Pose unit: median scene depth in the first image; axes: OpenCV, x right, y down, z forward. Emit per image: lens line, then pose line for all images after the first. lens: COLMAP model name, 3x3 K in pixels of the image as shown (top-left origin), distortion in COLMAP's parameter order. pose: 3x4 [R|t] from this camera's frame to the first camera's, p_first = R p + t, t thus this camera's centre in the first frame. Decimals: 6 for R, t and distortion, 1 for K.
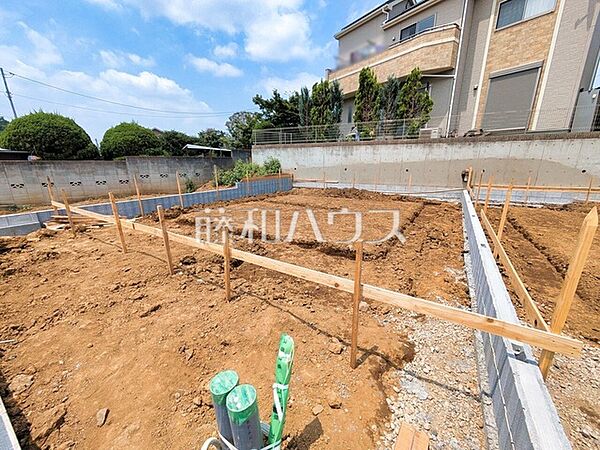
lens RADIAL K [[238.3, 0, 302.1], [0, 238.3, 223.3], [0, 0, 1]] dist [0.000260, 0.000497]
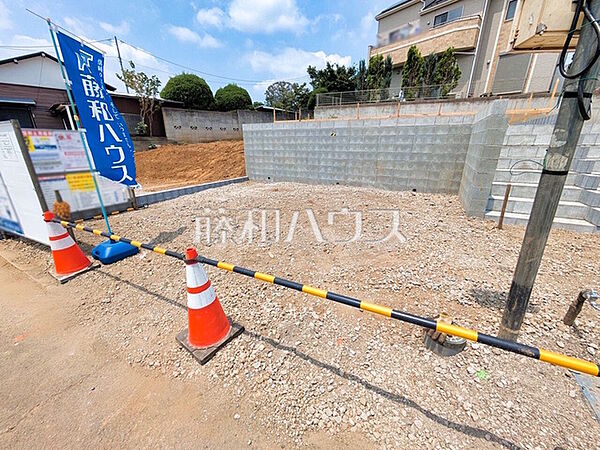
lens RADIAL K [[238.3, 0, 303.2], [0, 238.3, 222.7], [0, 0, 1]] dist [0.000260, 0.000497]
pose [[0.998247, -0.014615, 0.057346, -0.461412], [0.010524, 0.997420, 0.071017, 0.265639], [-0.058236, -0.070289, 0.995825, -0.409563]]
